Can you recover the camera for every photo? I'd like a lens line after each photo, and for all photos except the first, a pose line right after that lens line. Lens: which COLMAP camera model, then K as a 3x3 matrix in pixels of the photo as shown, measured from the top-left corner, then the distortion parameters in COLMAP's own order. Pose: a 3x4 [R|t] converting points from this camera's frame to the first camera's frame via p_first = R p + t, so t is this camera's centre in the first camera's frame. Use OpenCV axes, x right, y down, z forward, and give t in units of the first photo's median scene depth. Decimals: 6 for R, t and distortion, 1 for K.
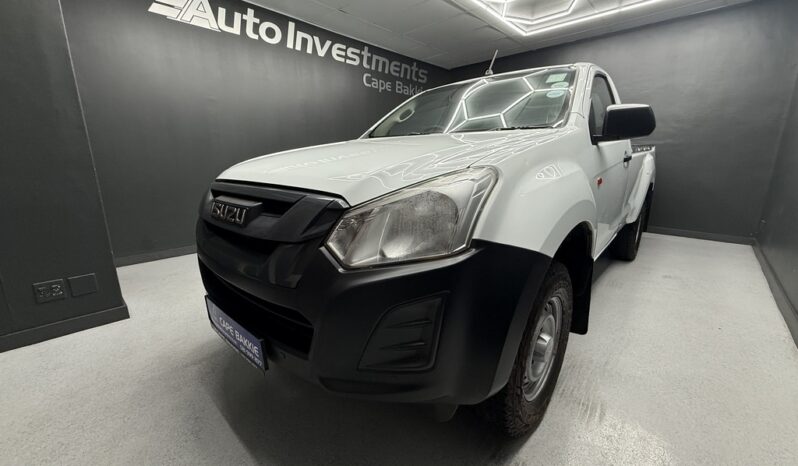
lens RADIAL K [[318.2, 0, 399.0], [0, 318.2, 232.2], [0, 0, 1]] dist [-0.000614, 0.000466]
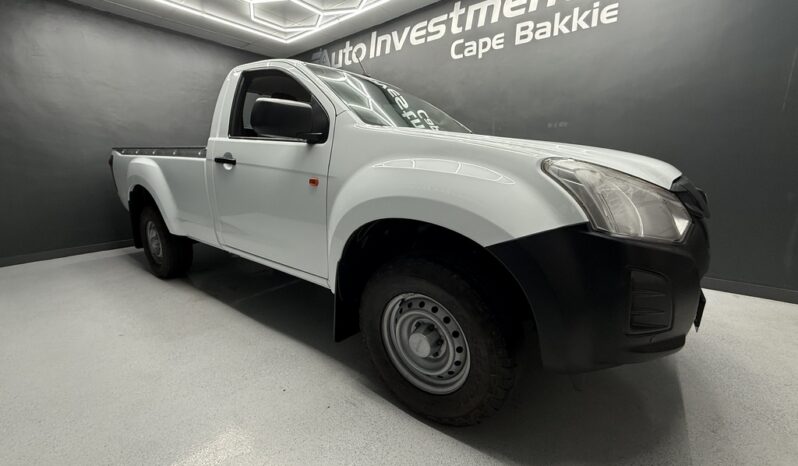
lens RADIAL K [[318.2, 0, 396.9], [0, 318.2, 232.0], [0, 0, 1]] dist [-0.000614, 0.000466]
pose [[0.093351, 0.203567, -0.974600, 0.685843], [-0.214791, 0.959942, 0.179932, -0.189761], [0.972188, 0.192539, 0.133336, 0.874969]]
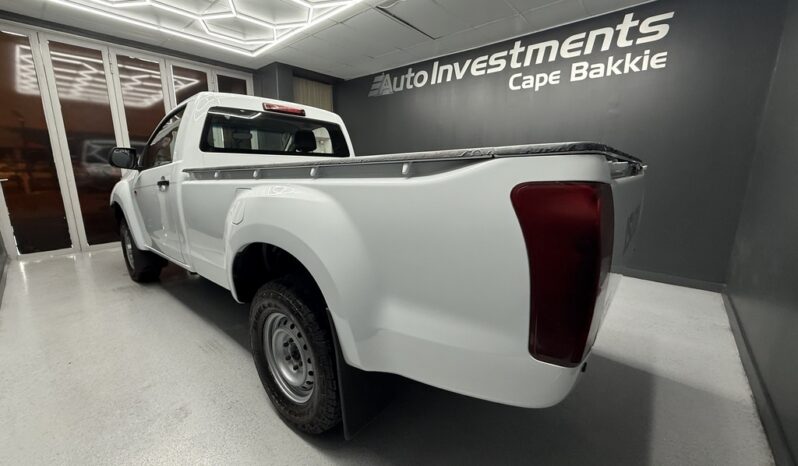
lens RADIAL K [[318.2, 0, 395.7], [0, 318.2, 233.0], [0, 0, 1]] dist [-0.000614, 0.000466]
pose [[0.033942, 0.206556, -0.977846, 0.790568], [-0.233819, 0.952898, 0.193170, -0.199949], [0.971688, 0.222082, 0.080640, 0.740782]]
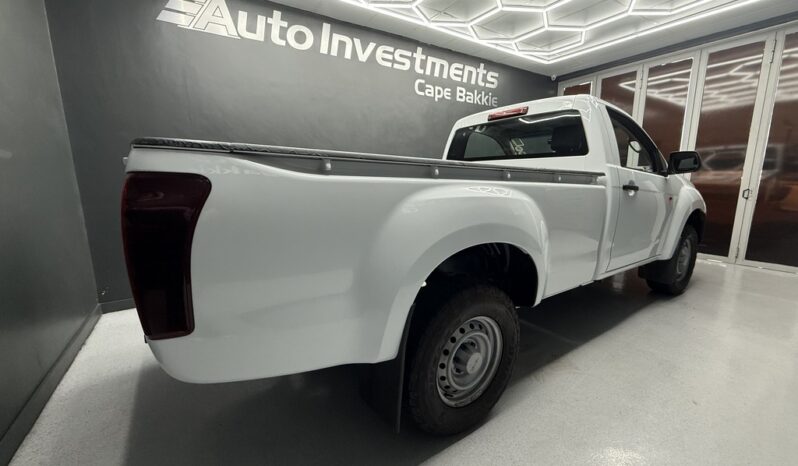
lens RADIAL K [[318.2, 0, 398.9], [0, 318.2, 232.8], [0, 0, 1]] dist [-0.000614, 0.000466]
pose [[0.972469, 0.033256, -0.230647, 0.052204], [-0.044399, 0.998075, -0.043291, -0.062204], [0.228763, 0.052340, 0.972074, 0.205738]]
